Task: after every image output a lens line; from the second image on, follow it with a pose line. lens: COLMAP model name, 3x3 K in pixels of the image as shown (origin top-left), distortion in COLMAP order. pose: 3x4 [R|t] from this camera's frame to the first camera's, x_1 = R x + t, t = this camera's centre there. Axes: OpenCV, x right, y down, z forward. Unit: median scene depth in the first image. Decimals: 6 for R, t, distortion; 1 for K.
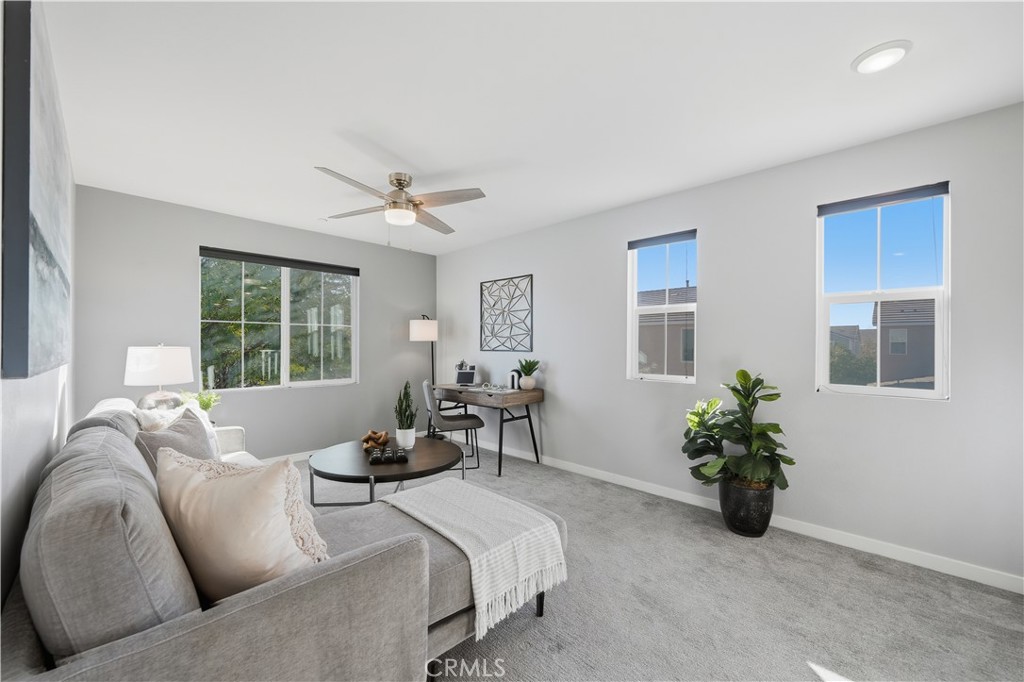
lens RADIAL K [[382.7, 0, 511.2], [0, 382.7, 345.9], [0, 0, 1]] dist [-0.000193, -0.000092]
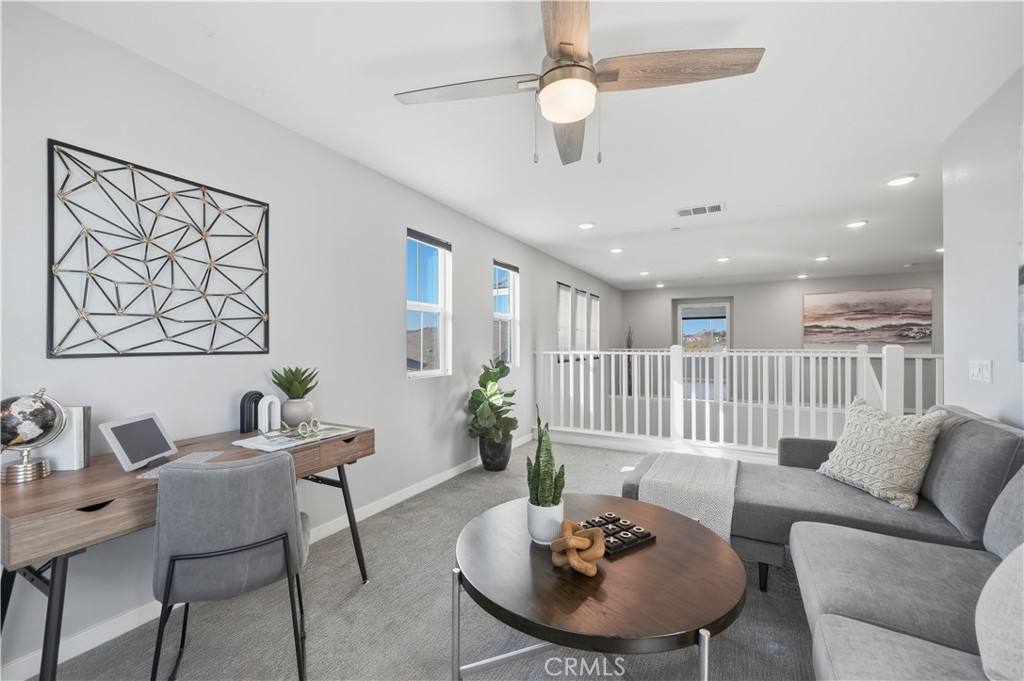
lens RADIAL K [[413.9, 0, 514.9], [0, 413.9, 345.3], [0, 0, 1]] dist [0.001185, 0.000042]
pose [[-0.256484, -0.005828, 0.966531, -0.566557], [0.002493, 0.999975, 0.006691, 0.001039], [-0.966545, 0.004126, -0.256463, 0.813652]]
